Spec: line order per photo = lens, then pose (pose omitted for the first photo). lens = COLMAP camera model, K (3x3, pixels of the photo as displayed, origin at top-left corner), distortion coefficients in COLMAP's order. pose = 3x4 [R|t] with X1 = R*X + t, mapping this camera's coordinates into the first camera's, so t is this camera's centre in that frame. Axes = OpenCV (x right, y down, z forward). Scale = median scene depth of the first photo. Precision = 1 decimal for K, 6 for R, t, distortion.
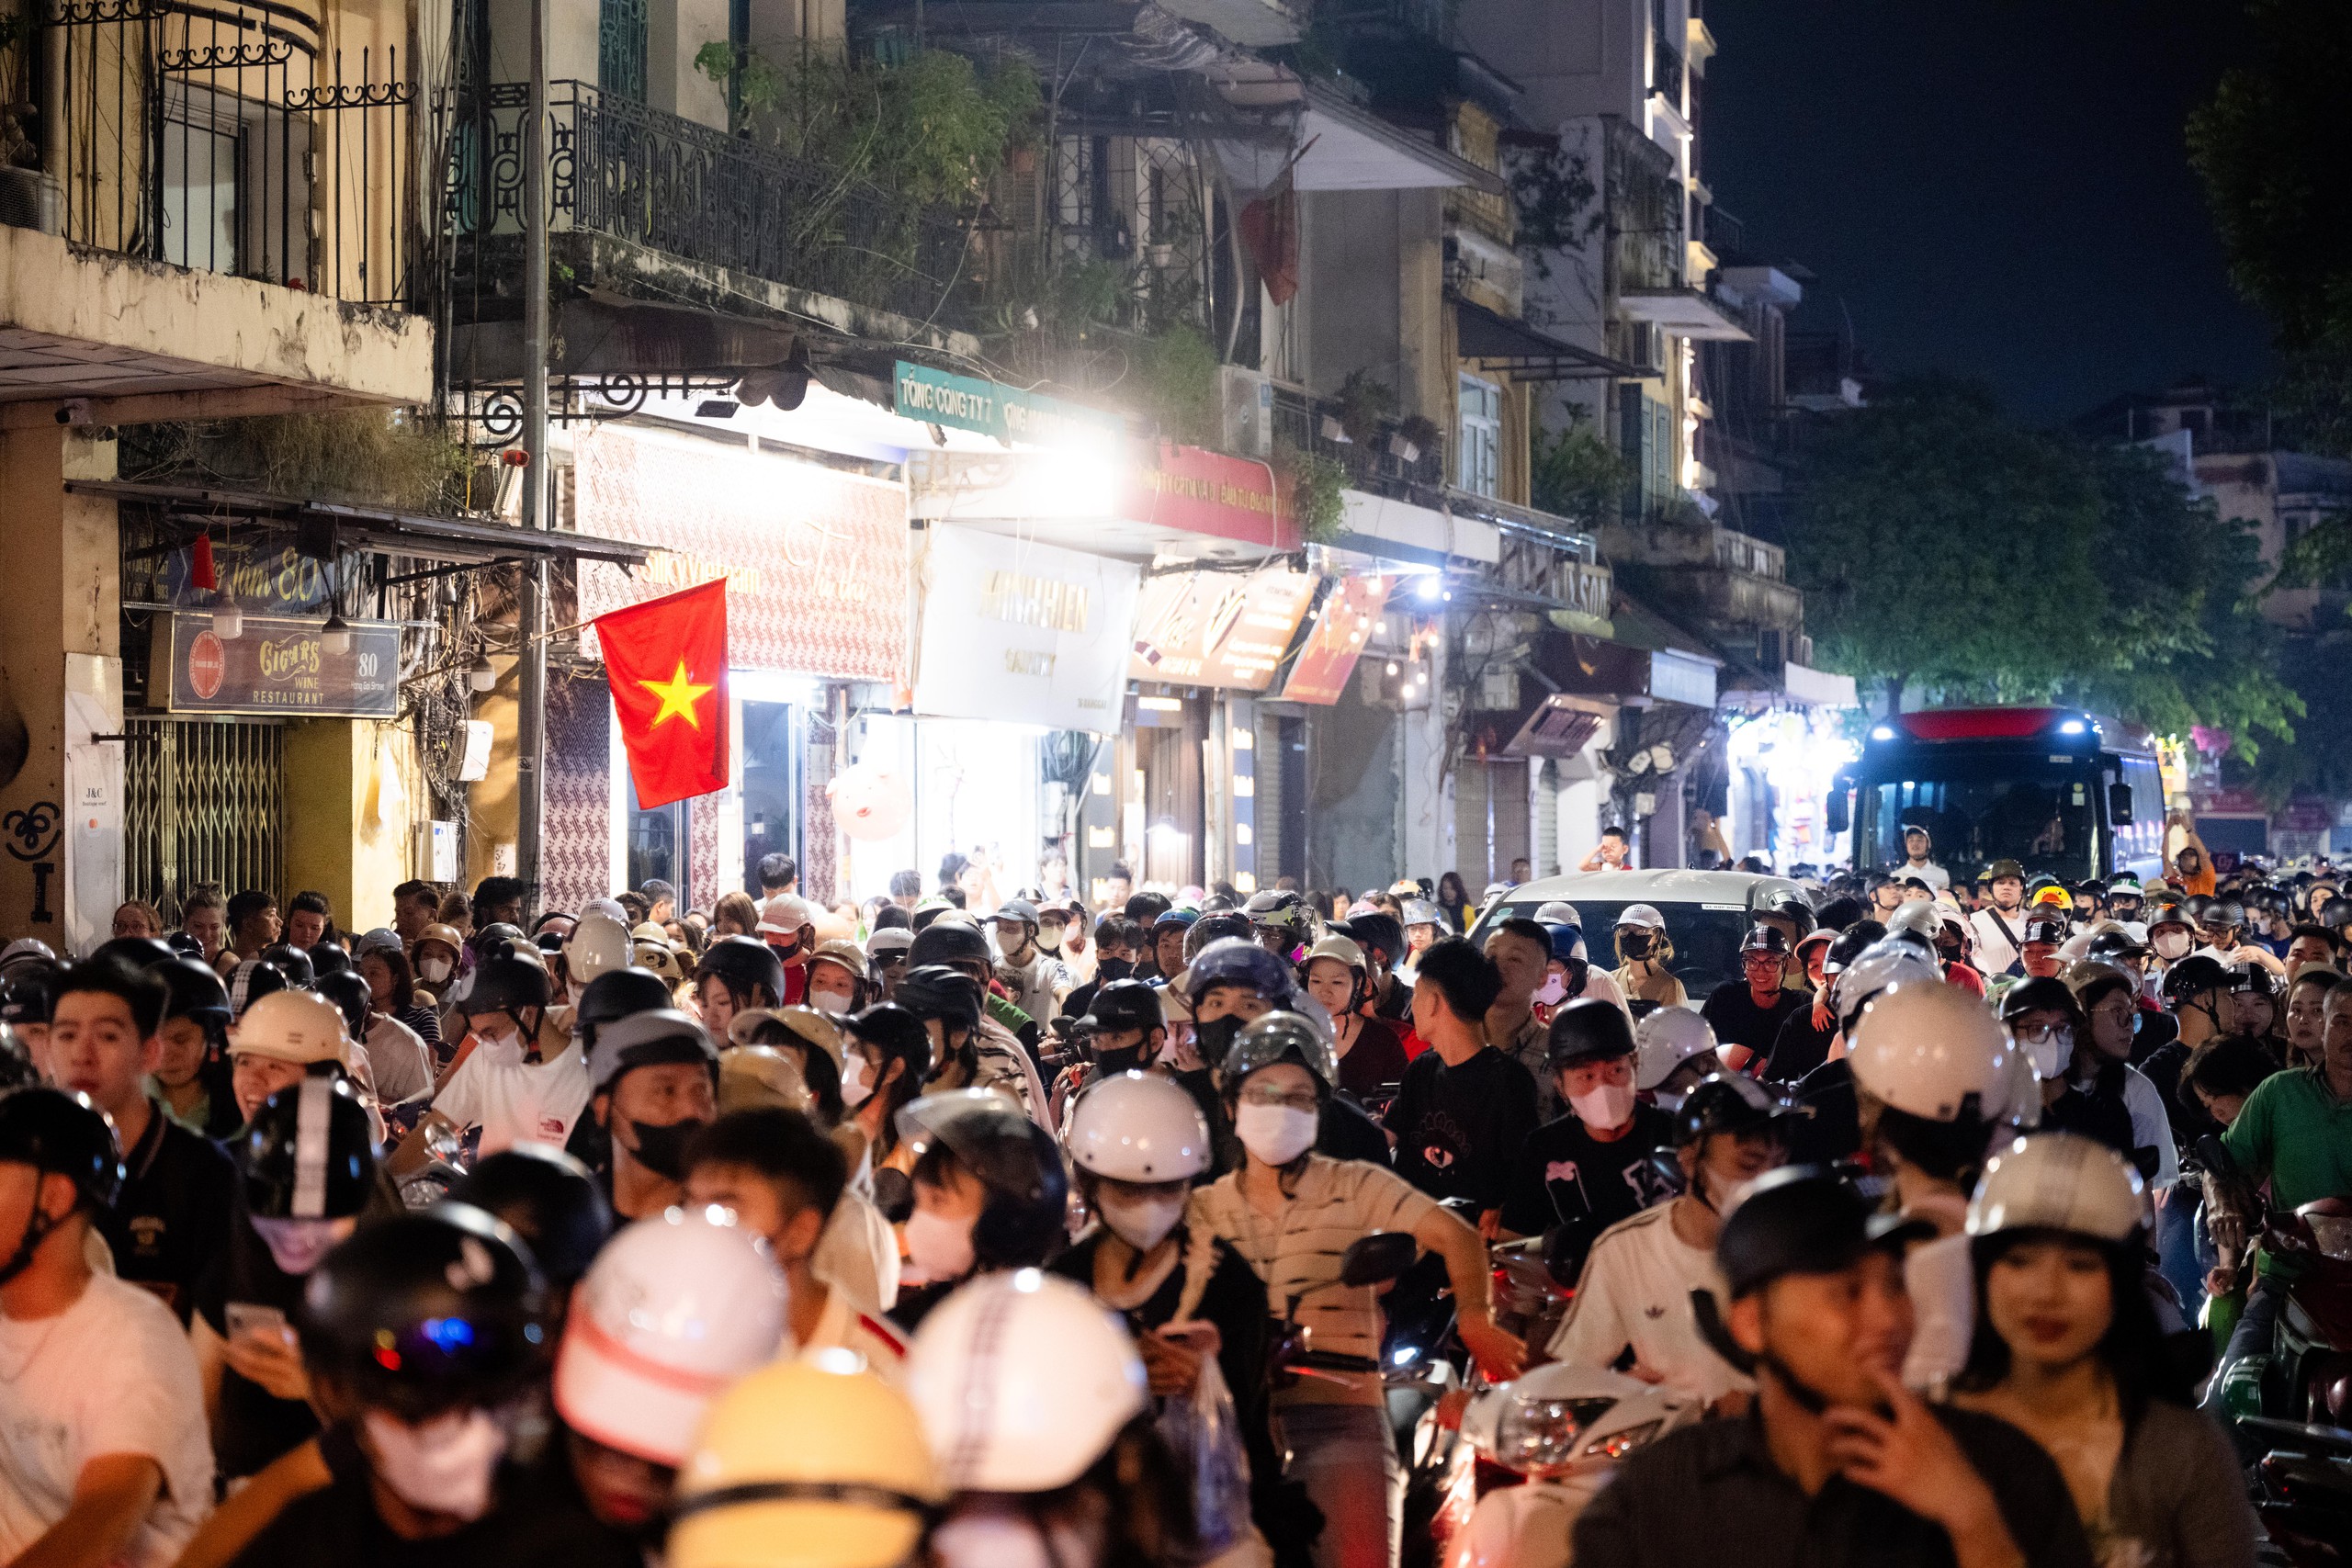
lens RADIAL K [[4711.9, 0, 1176.6], [0, 4711.9, 784.4], [0, 0, 1]] dist [-0.032627, 0.000000]
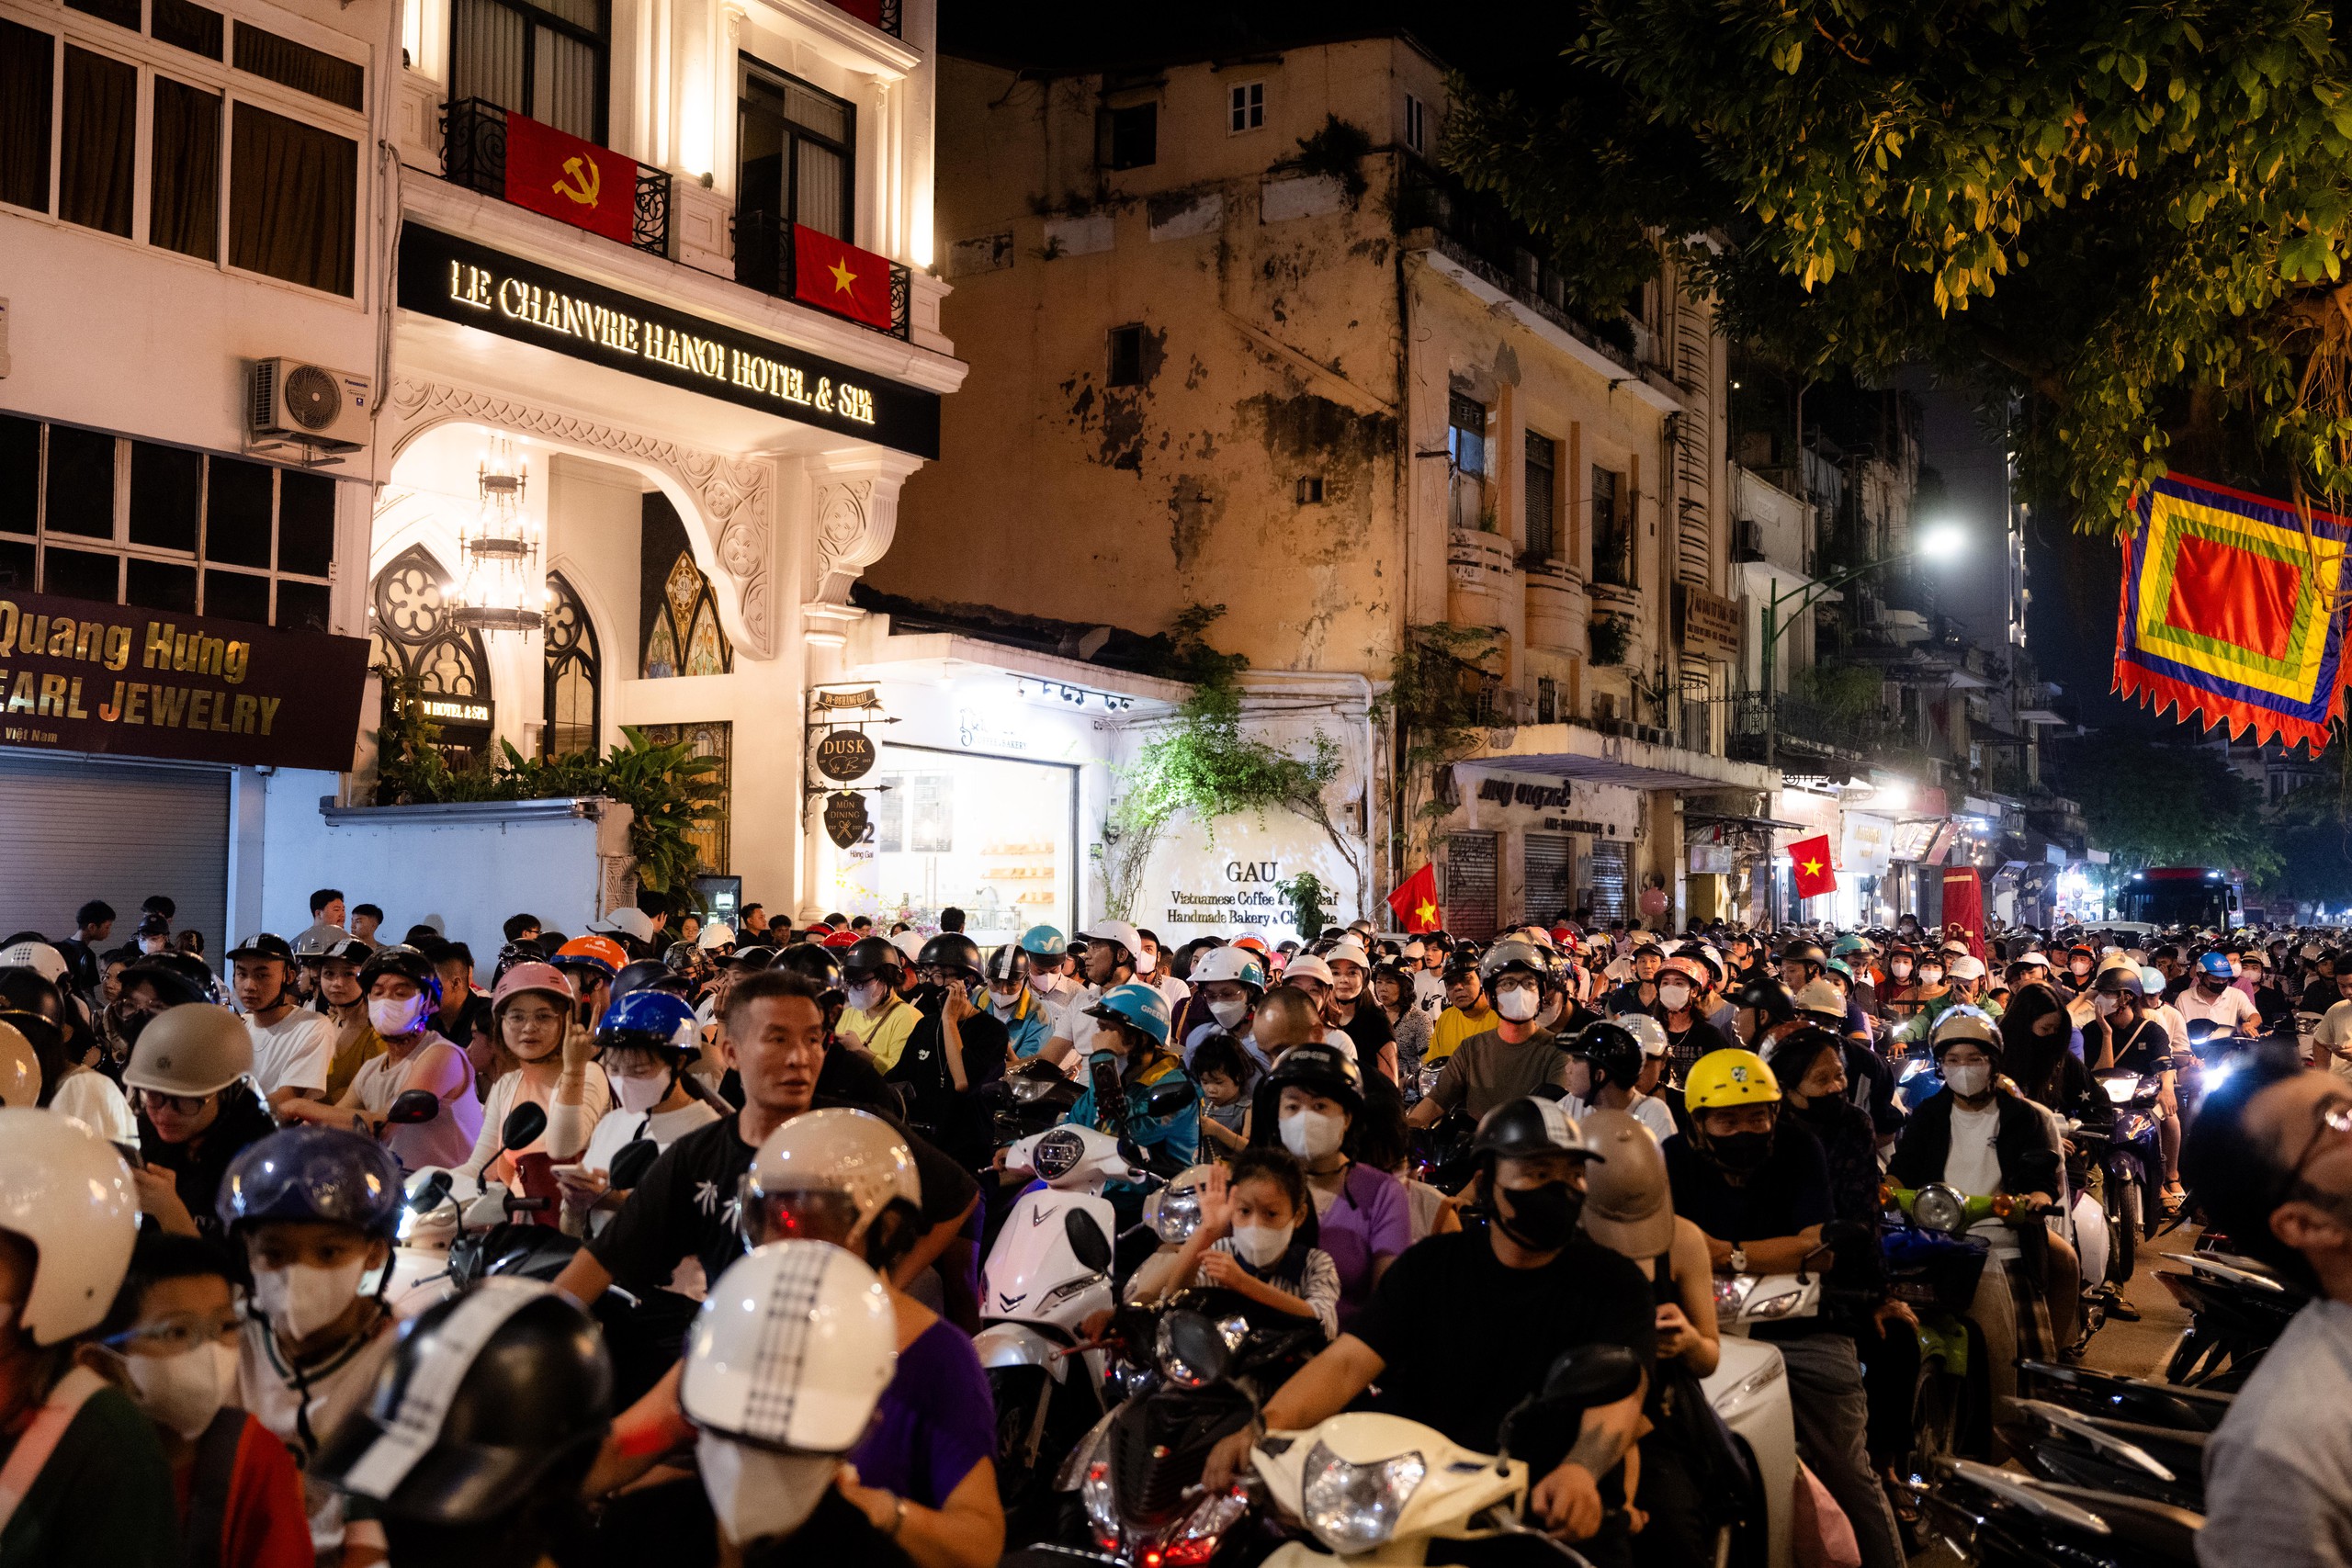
lens RADIAL K [[2212.1, 0, 1177.8], [0, 2212.1, 787.5], [0, 0, 1]] dist [-0.008948, 0.000000]
pose [[0.975705, -0.002004, -0.219081, -0.131236], [-0.007738, 0.999019, -0.043603, -0.002255], [0.218954, 0.044239, 0.974732, -0.442161]]
